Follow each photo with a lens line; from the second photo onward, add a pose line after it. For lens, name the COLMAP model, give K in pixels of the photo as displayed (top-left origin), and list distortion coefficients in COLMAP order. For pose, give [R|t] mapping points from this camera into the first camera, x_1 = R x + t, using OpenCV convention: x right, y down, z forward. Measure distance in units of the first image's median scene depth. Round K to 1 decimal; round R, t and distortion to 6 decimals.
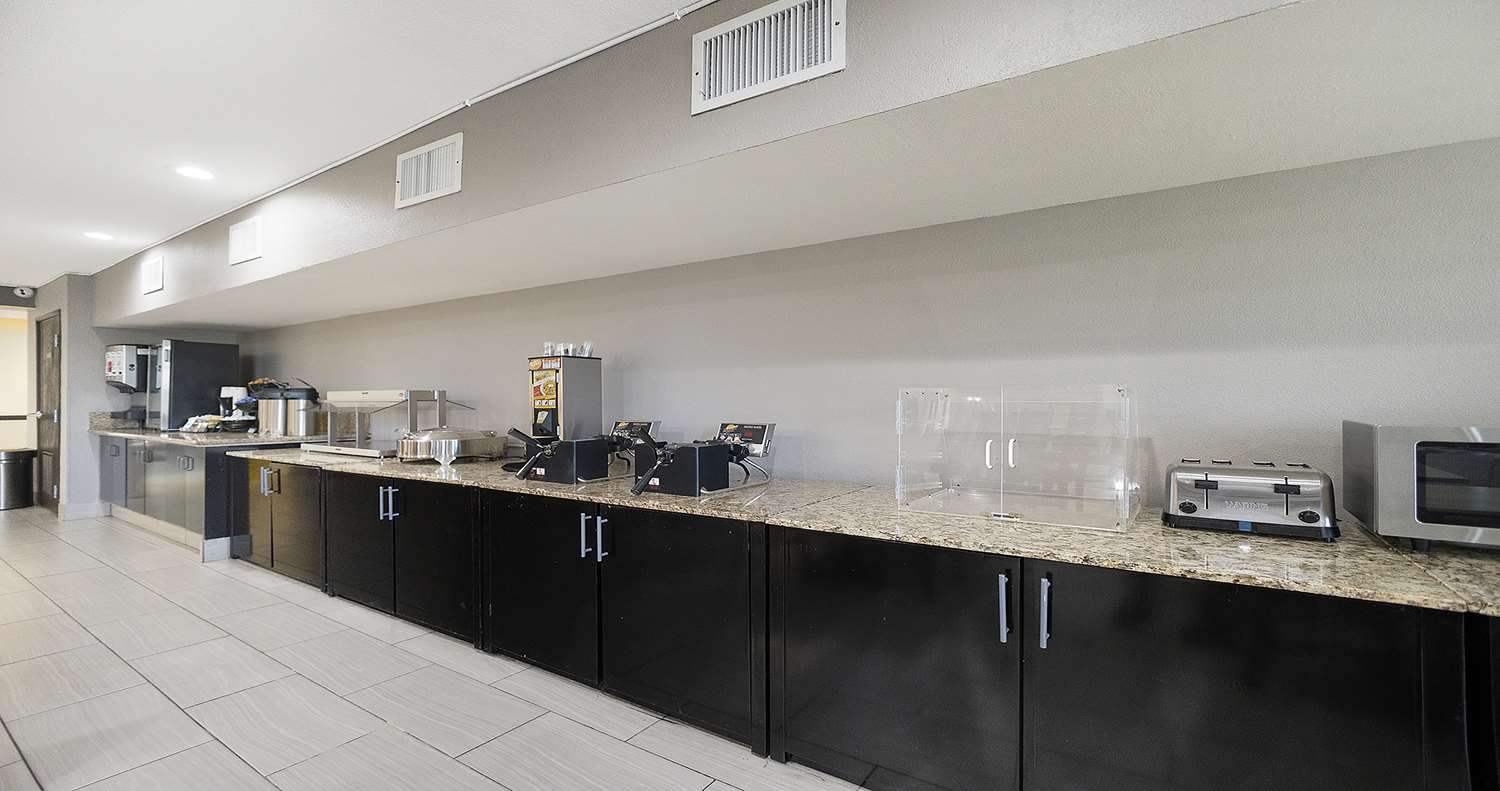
lens RADIAL K [[659.3, 0, 749.4], [0, 659.3, 395.5], [0, 0, 1]] dist [0.015432, -0.003810]
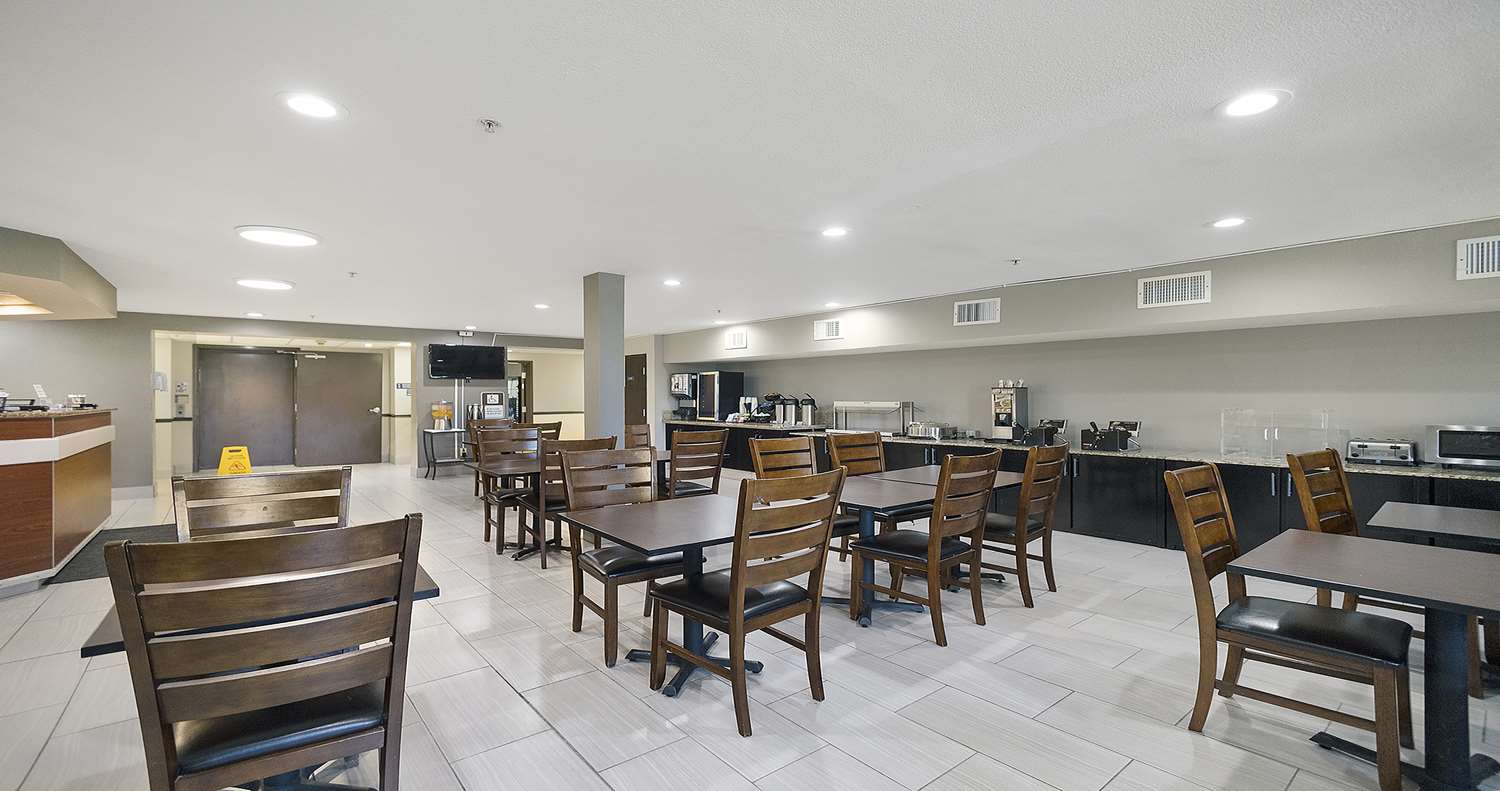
lens RADIAL K [[659.3, 0, 757.8], [0, 659.3, 387.9], [0, 0, 1]] dist [0.015432, -0.003810]
pose [[0.966741, -0.003446, -0.255733, -0.528087], [0.002631, 0.999990, -0.003532, -0.053027], [0.255743, 0.002742, 0.966741, -1.195543]]
